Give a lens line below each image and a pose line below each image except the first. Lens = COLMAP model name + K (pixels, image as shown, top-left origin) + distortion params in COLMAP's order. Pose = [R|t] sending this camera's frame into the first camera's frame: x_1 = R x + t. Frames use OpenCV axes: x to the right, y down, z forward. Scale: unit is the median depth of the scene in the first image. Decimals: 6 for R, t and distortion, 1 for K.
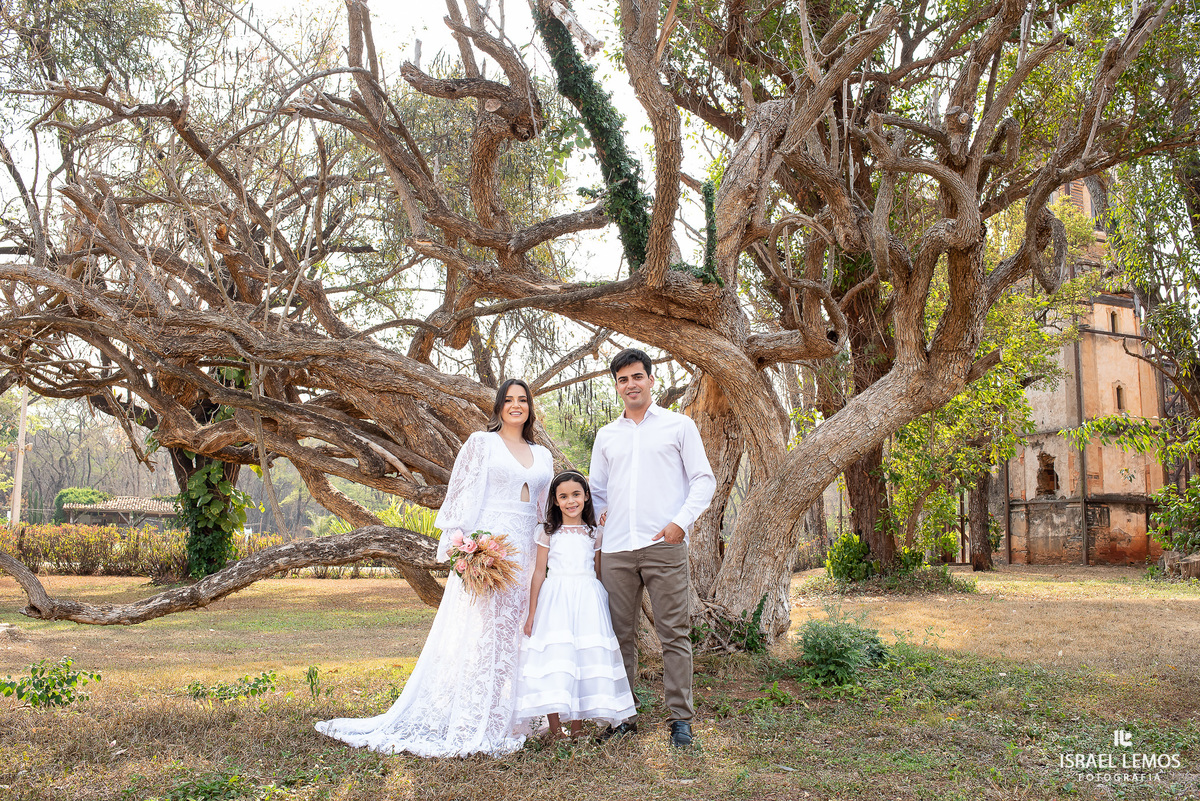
lens RADIAL K [[1160.6, 0, 602.2], [0, 1160.6, 401.0], [0, 0, 1]] dist [-0.104880, 0.112443]
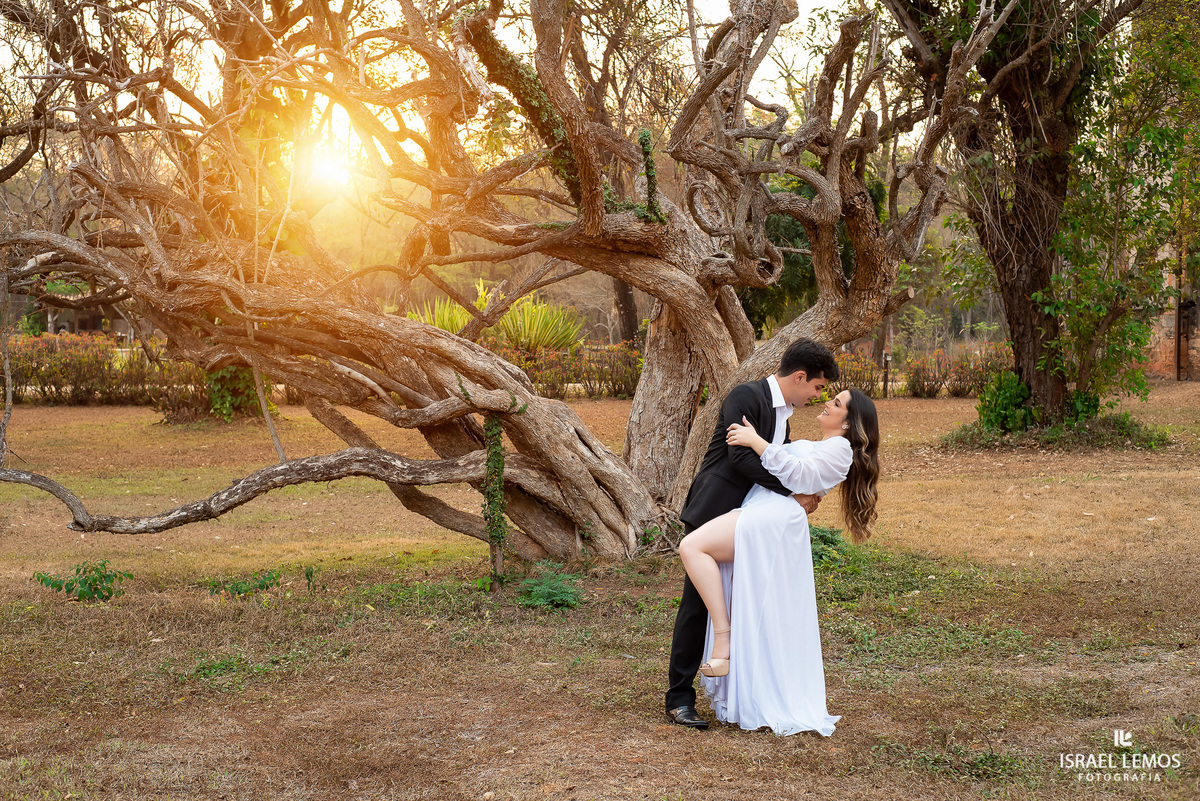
lens RADIAL K [[1737.5, 0, 597.8], [0, 1737.5, 406.1], [0, 0, 1]] dist [-0.020454, 0.029866]
pose [[0.992155, -0.002963, -0.124981, 0.244364], [0.024067, 0.985546, 0.167688, -0.204935], [0.122678, -0.169380, 0.977886, -0.623015]]
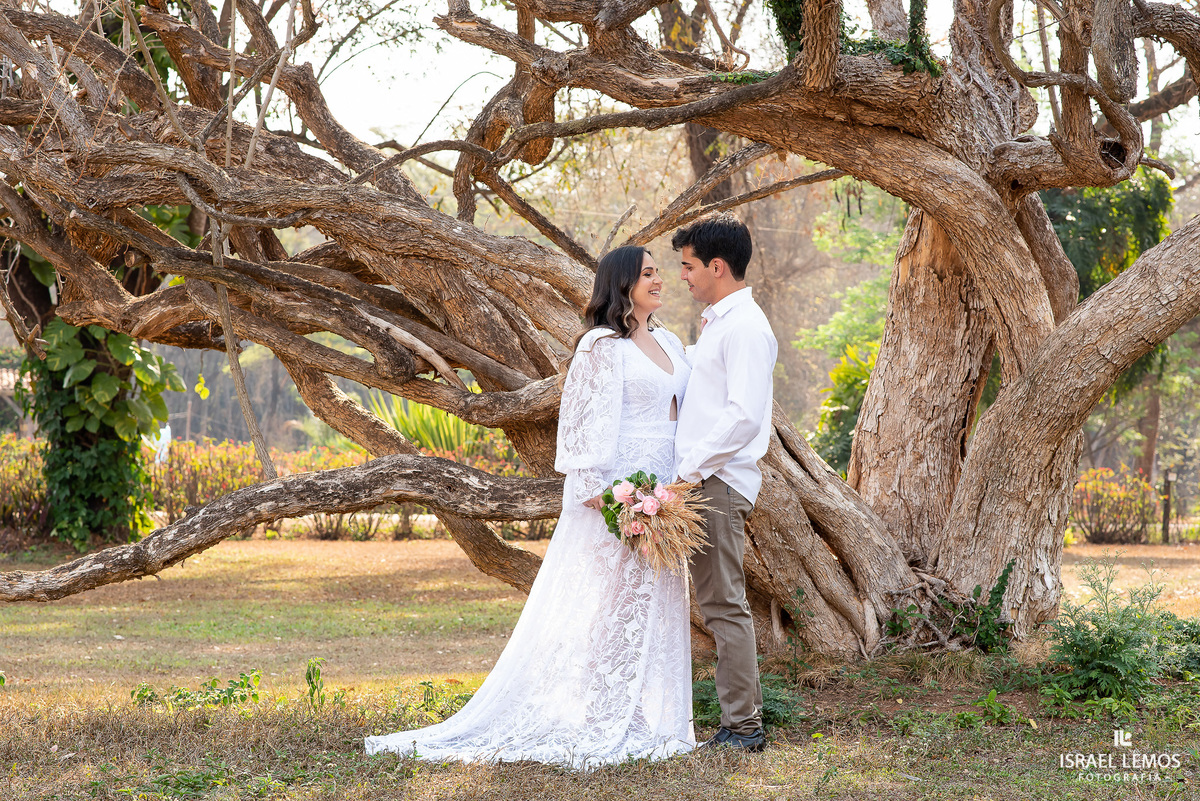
lens RADIAL K [[2861.1, 0, 599.2], [0, 2861.1, 404.6], [0, 0, 1]] dist [0.055441, 0.342600]
pose [[0.989741, -0.000404, -0.142871, 0.144641], [0.015241, 0.994588, 0.102772, -0.083891], [0.142057, -0.103895, 0.984391, -0.575728]]
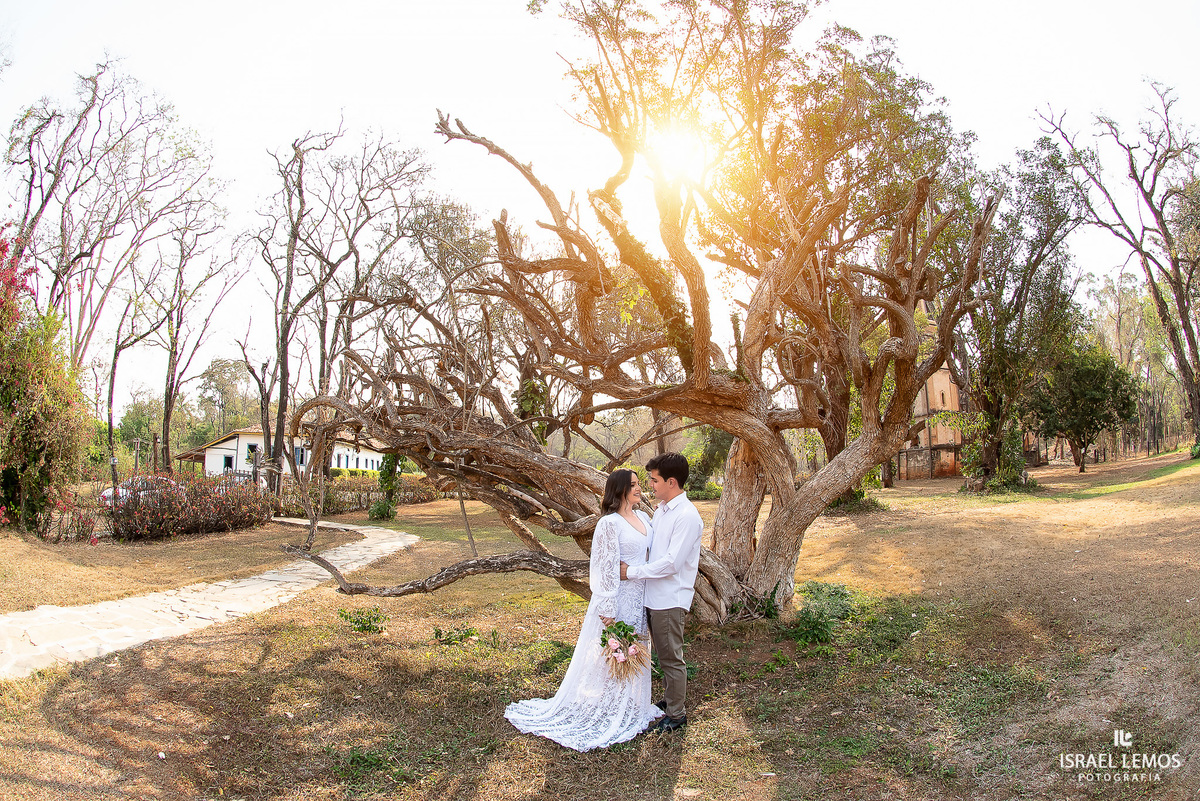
lens RADIAL K [[537.1, 0, 594.8], [0, 537.1, 400.5], [0, 0, 1]] dist [-0.342008, 0.113404]
pose [[0.974507, -0.045867, -0.219617, 0.057515], [0.043343, 0.998927, -0.016298, -0.074613], [0.220128, 0.006363, 0.975450, 0.309151]]
